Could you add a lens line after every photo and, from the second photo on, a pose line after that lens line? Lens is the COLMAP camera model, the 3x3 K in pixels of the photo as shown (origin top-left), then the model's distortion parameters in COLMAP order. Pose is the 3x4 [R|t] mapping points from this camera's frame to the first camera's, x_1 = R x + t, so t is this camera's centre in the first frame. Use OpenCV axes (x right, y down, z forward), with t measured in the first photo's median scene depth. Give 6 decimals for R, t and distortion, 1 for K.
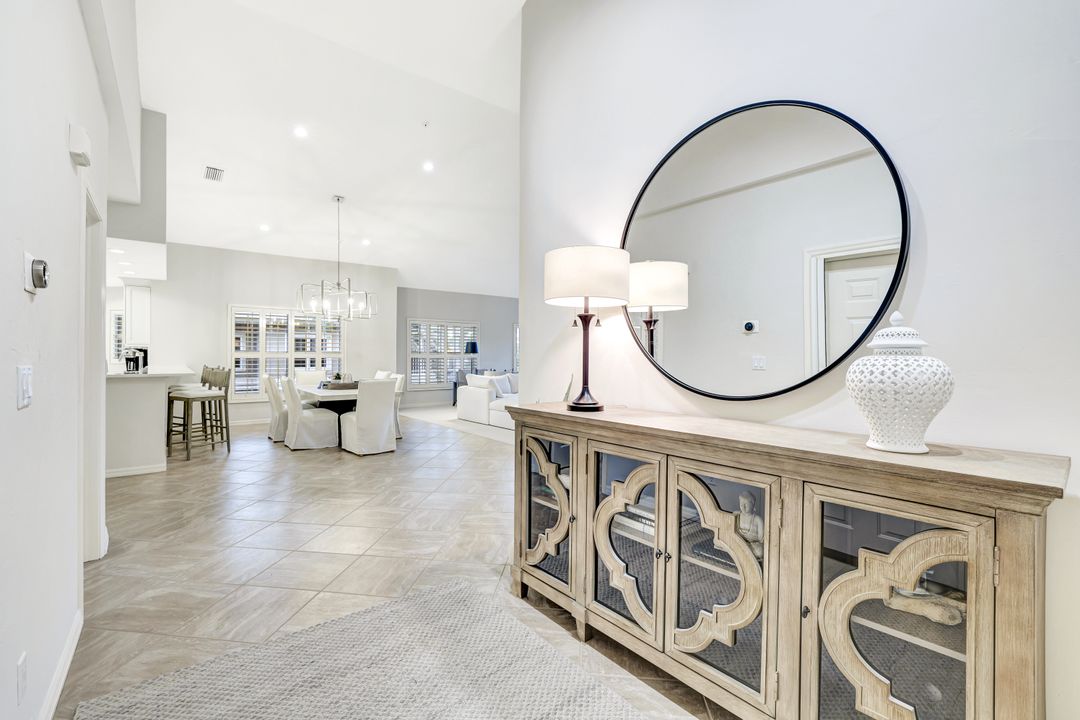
lens RADIAL K [[466.2, 0, 535.4], [0, 466.2, 359.5], [0, 0, 1]] dist [-0.010856, 0.003046]
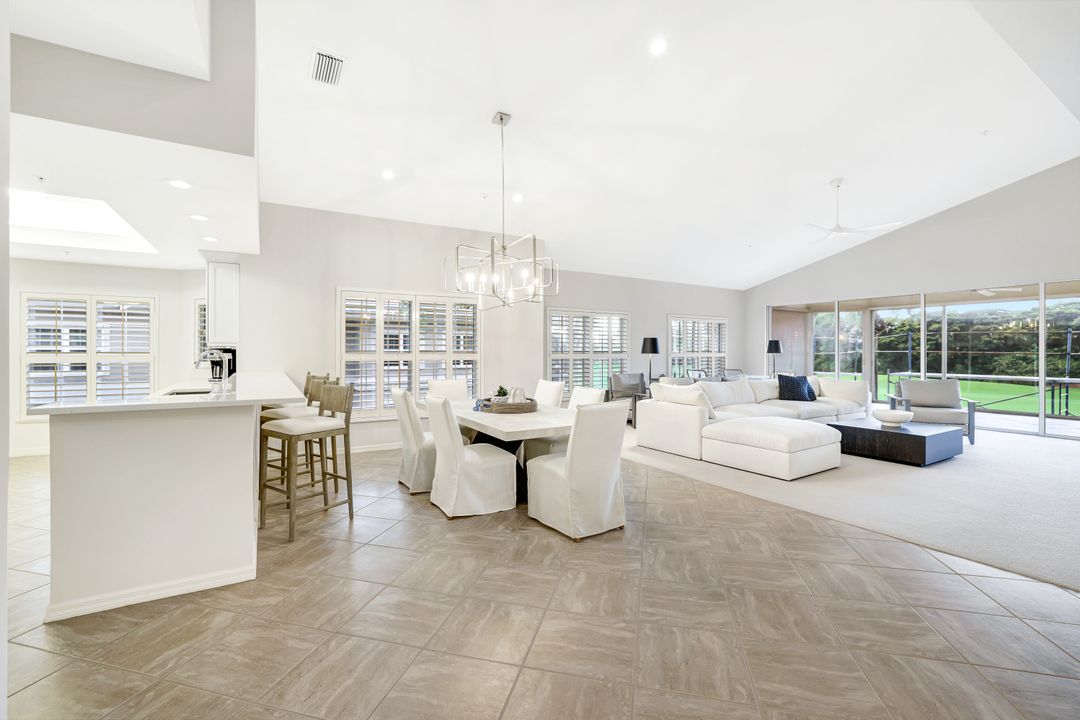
lens RADIAL K [[466.2, 0, 547.8], [0, 466.2, 354.7], [0, 0, 1]] dist [-0.010856, 0.003046]
pose [[0.992516, -0.001000, -0.122109, -0.284119], [0.001027, 0.999999, 0.000164, -0.014998], [0.122109, -0.000288, 0.992517, 0.365955]]
